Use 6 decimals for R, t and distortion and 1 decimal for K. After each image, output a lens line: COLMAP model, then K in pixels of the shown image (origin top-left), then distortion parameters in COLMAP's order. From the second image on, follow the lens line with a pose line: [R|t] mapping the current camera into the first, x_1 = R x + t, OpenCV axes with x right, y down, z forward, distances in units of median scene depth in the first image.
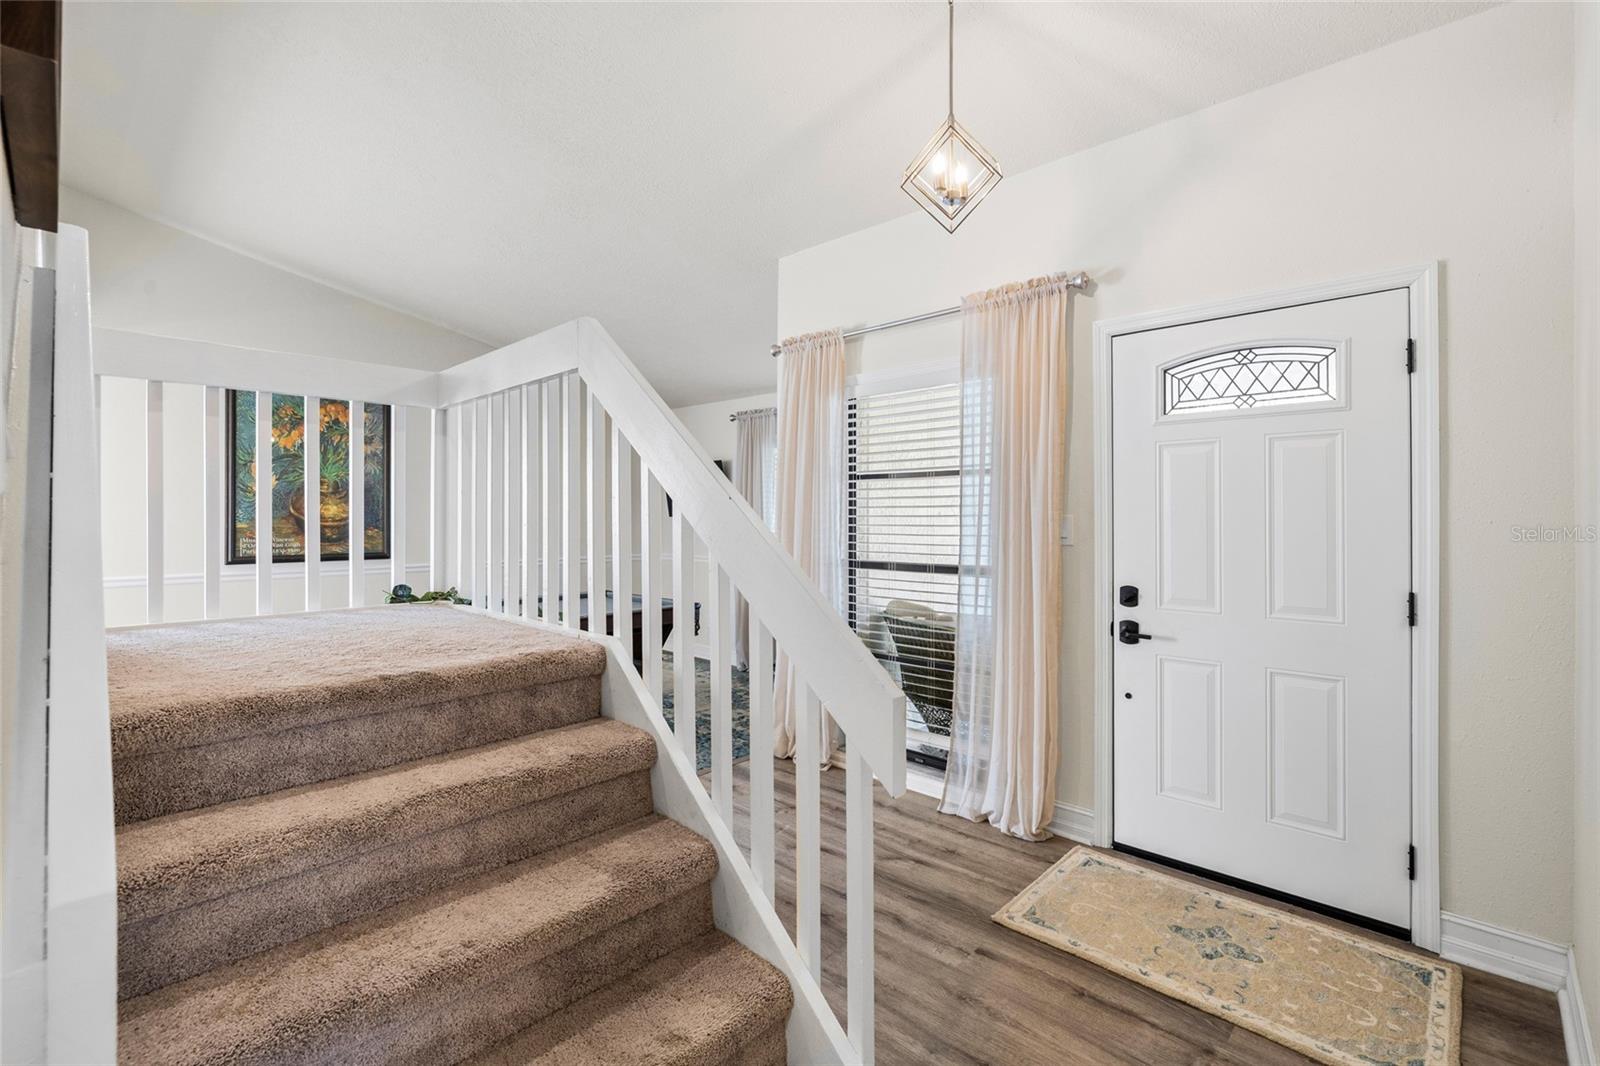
lens RADIAL K [[713.7, 0, 800.7], [0, 713.7, 514.5], [0, 0, 1]] dist [-0.003433, -0.000488]
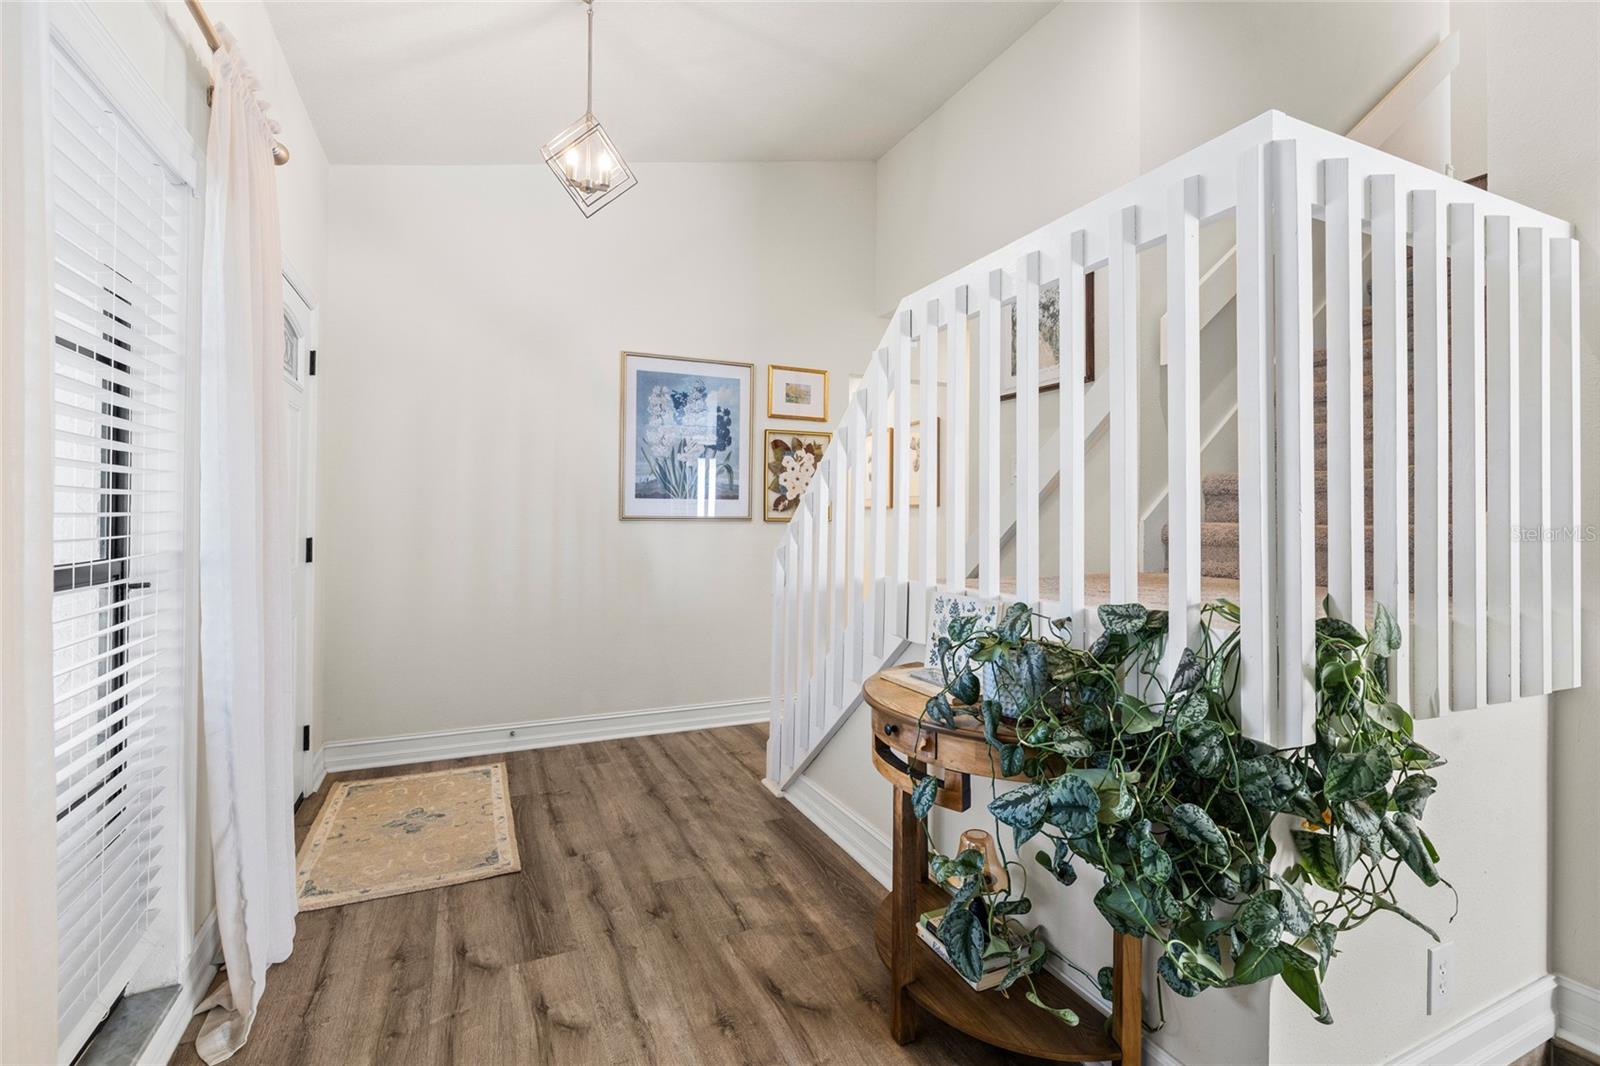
lens RADIAL K [[713.7, 0, 800.7], [0, 713.7, 514.5], [0, 0, 1]] dist [-0.003433, -0.000488]
pose [[-0.929111, -0.003159, 0.369788, -0.407054], [-0.004424, 0.999987, -0.002571, 0.053485], [-0.369775, -0.004025, -0.929113, 1.536741]]
